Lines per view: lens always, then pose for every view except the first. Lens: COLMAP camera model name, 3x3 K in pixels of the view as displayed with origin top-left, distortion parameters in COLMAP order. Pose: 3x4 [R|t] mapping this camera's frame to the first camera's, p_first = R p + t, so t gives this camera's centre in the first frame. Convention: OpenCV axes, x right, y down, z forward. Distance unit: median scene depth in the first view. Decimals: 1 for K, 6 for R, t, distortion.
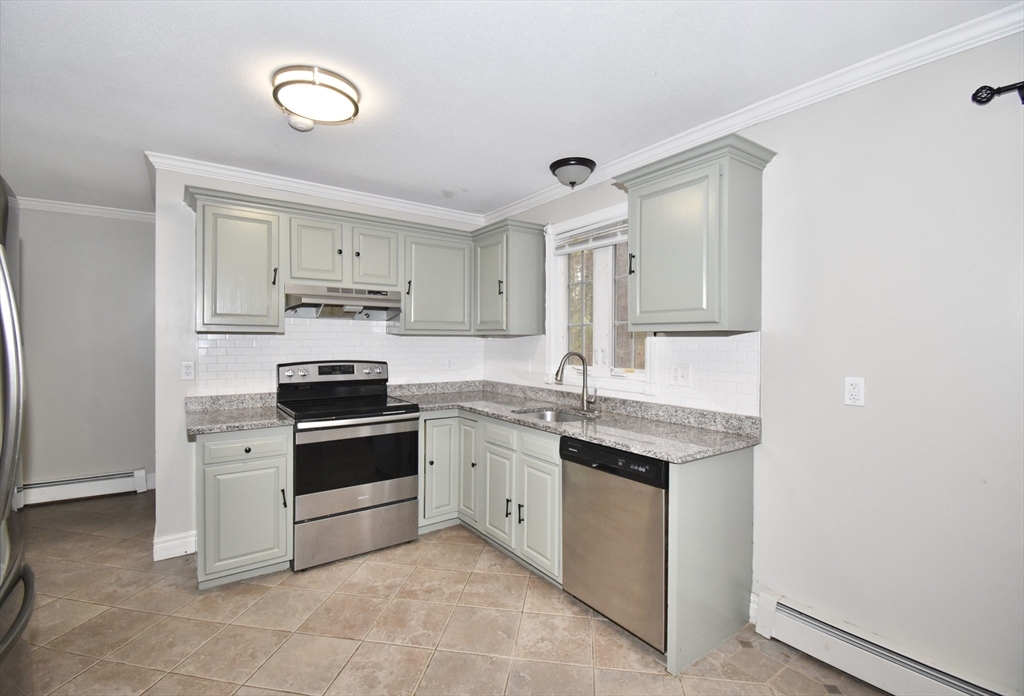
lens RADIAL K [[458.8, 0, 505.1], [0, 458.8, 344.2], [0, 0, 1]] dist [0.017702, -0.026166]
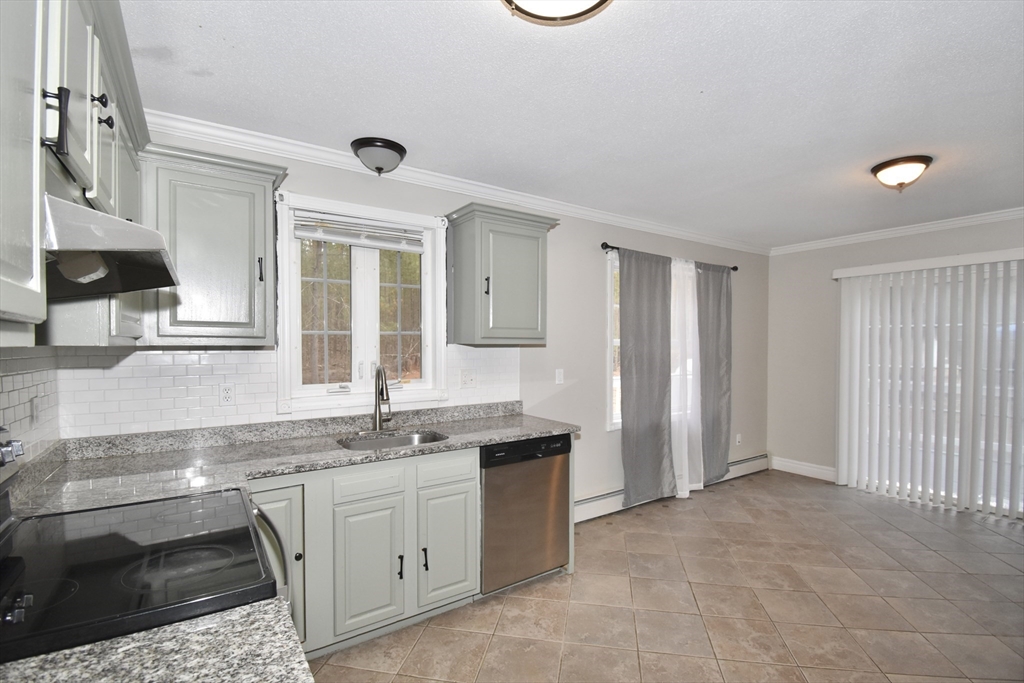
lens RADIAL K [[465.3, 0, 518.3], [0, 465.3, 356.1], [0, 0, 1]] dist [0.022102, -0.029923]
pose [[0.009706, -0.031210, 0.999466, -0.753075], [0.008882, 0.999476, 0.031124, -0.027705], [-0.999913, 0.008575, 0.009978, 0.758695]]
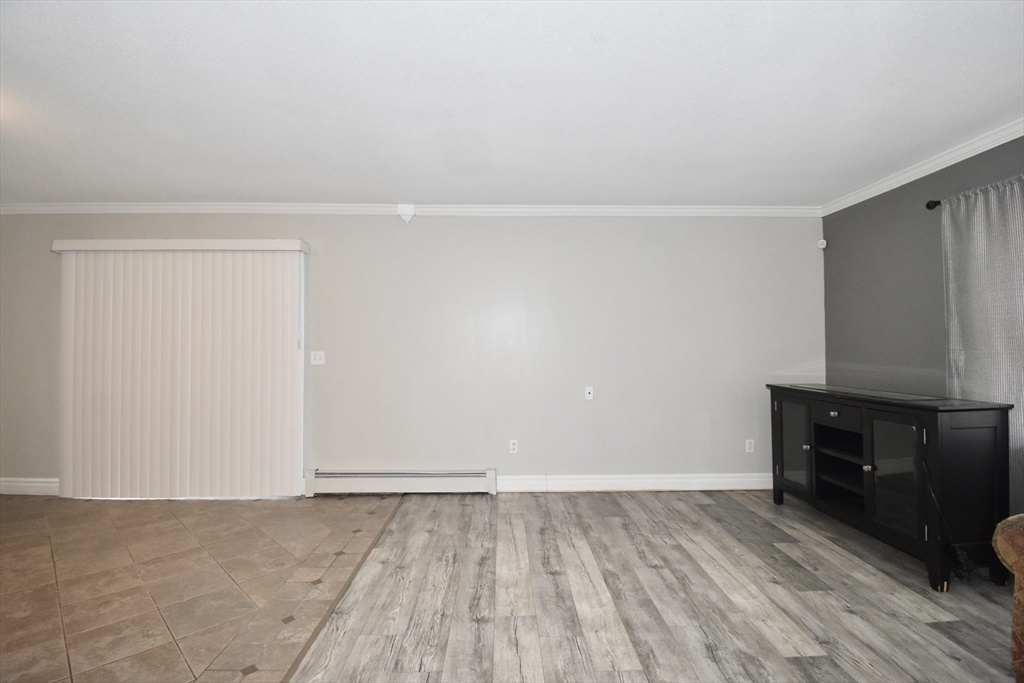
lens RADIAL K [[460.2, 0, 518.2], [0, 460.2, 338.1], [0, 0, 1]] dist [0.023214, -0.028181]
pose [[-0.835722, 0.007200, 0.549106, -0.961419], [0.001726, 0.999944, -0.010486, 0.035198], [-0.549150, -0.007816, -0.835687, 0.038039]]
